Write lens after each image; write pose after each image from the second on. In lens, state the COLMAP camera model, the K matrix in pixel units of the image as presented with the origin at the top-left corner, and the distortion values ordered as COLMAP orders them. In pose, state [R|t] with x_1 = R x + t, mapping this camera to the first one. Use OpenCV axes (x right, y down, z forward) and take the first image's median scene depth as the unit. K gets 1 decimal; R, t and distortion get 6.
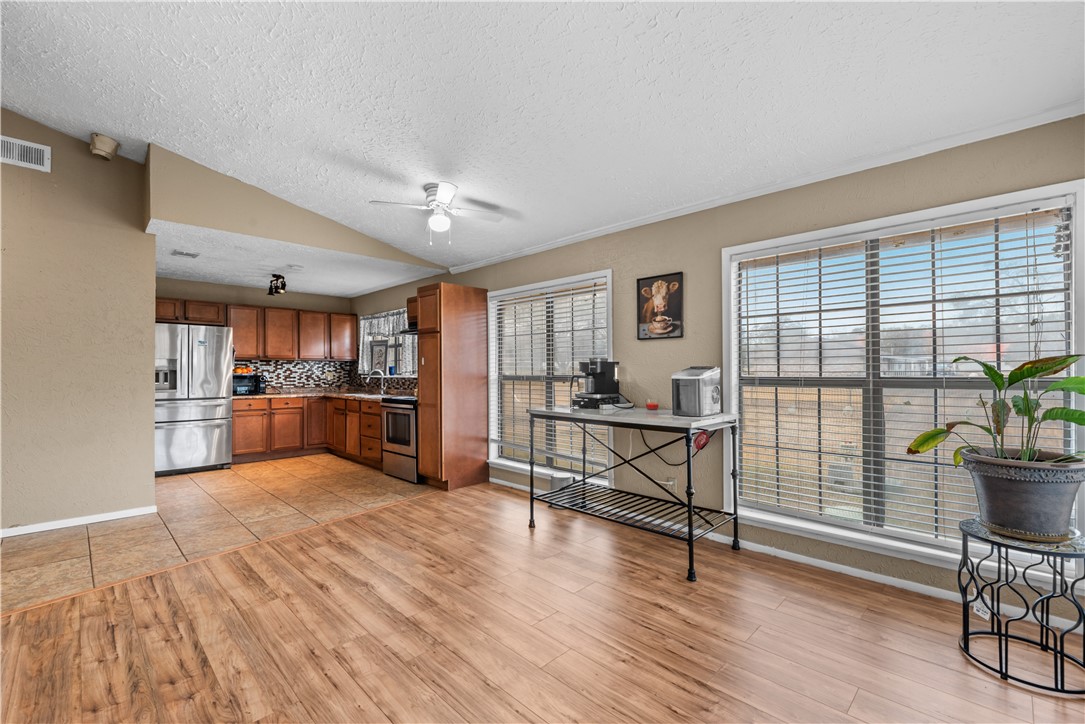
lens RADIAL K [[462.1, 0, 541.5], [0, 462.1, 371.3], [0, 0, 1]] dist [-0.000905, 0.000017]
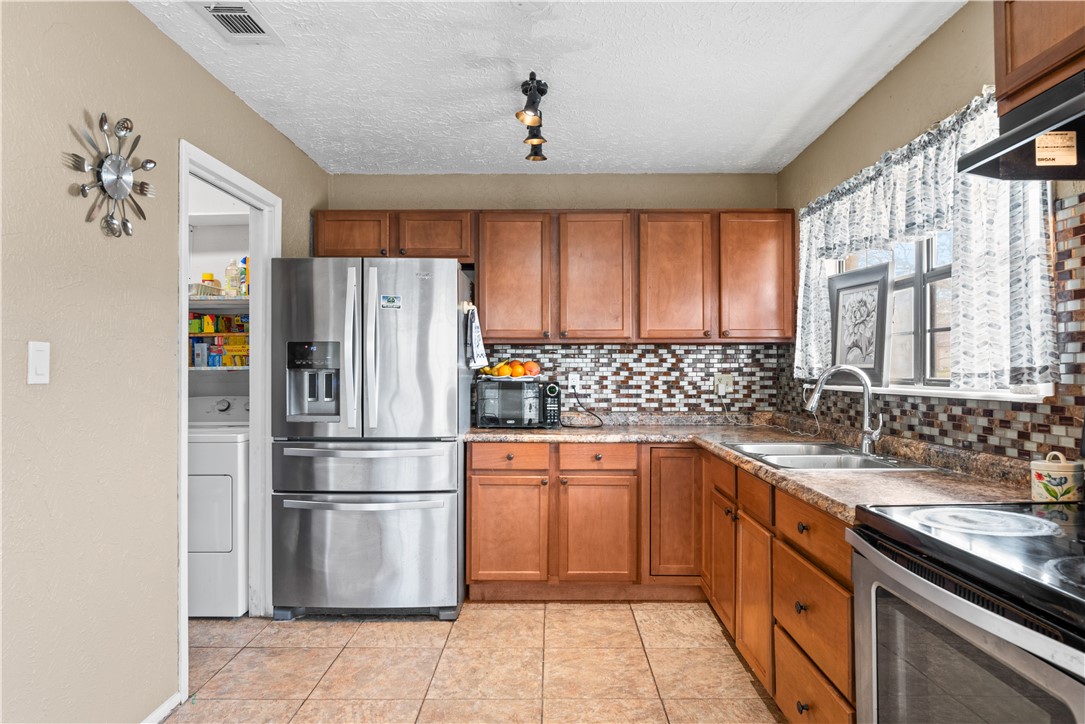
lens RADIAL K [[654.7, 0, 545.2], [0, 654.7, 371.5], [0, 0, 1]] dist [0.001801, 0.000550]
pose [[0.693332, 0.000530, -0.720618, -0.222125], [0.000302, 0.999999, 0.001025, -0.000418], [0.720618, -0.000928, 0.693331, 0.670332]]
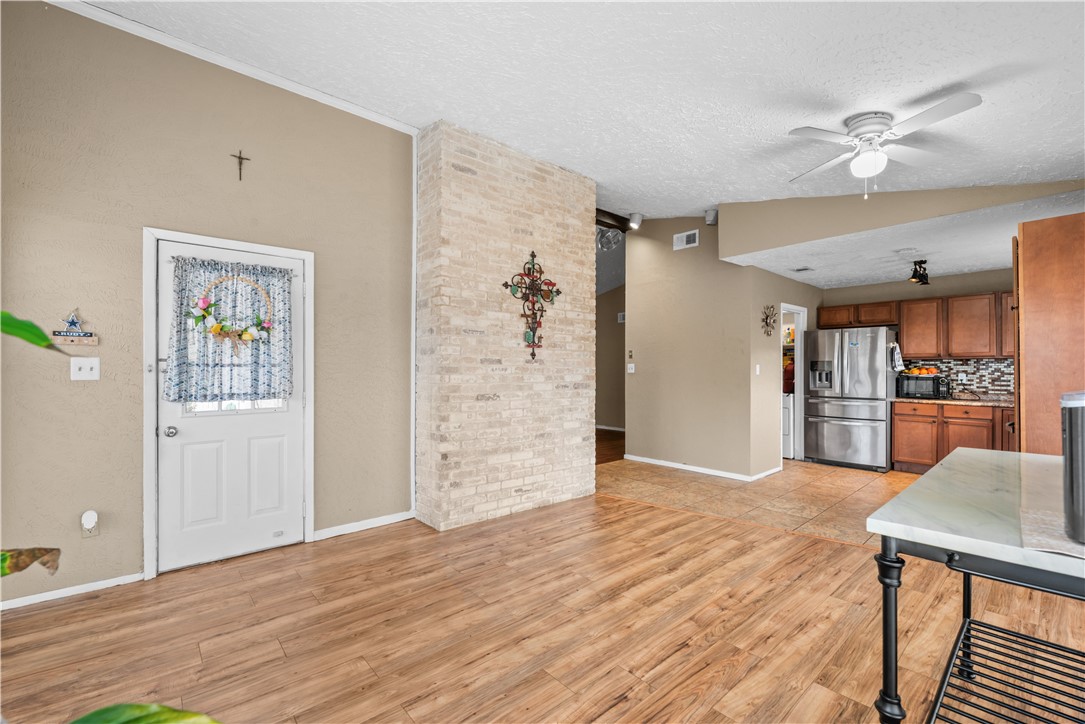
lens RADIAL K [[457.8, 0, 540.2], [0, 457.8, 364.1], [0, 0, 1]] dist [-0.001675, -0.000124]
pose [[-0.066578, -0.010984, -0.997721, 0.325629], [-0.004149, 0.999934, -0.010732, -0.003272], [0.997773, 0.003425, -0.066620, 0.345374]]
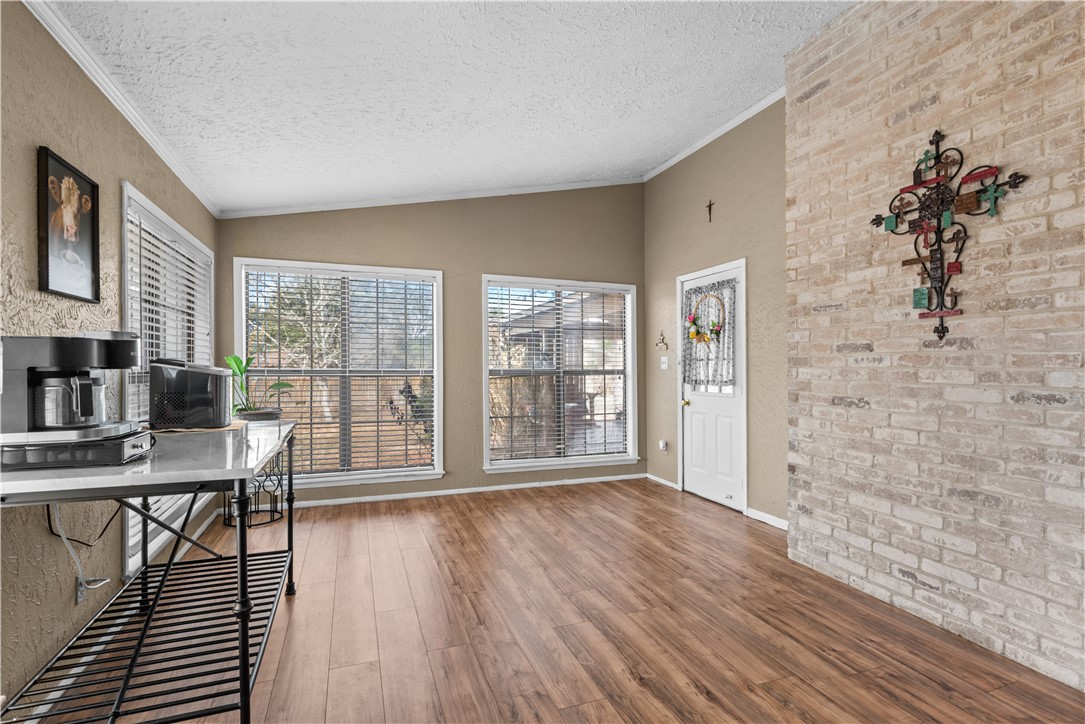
lens RADIAL K [[518.7, 0, 537.5], [0, 518.7, 364.1], [0, 0, 1]] dist [0.000408, -0.000152]
pose [[-0.904353, 0.003710, 0.426769, -0.257043], [0.003575, 0.999993, -0.001117, 0.000707], [-0.426770, 0.000515, -0.904360, 0.793369]]
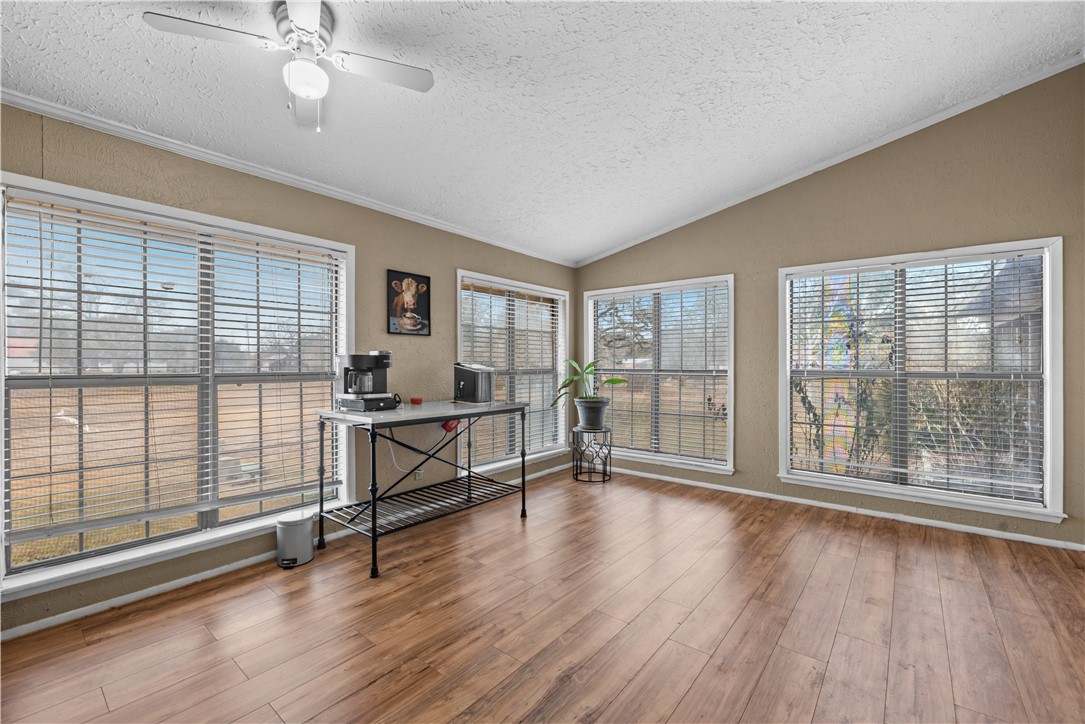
lens RADIAL K [[449.6, 0, 532.7], [0, 449.6, 365.5], [0, 0, 1]] dist [-0.000623, -0.000223]
pose [[-0.078126, 0.002183, 0.996941, -0.472427], [0.004590, 0.999988, -0.001830, 0.000793], [-0.996933, 0.004433, -0.078135, 0.498671]]
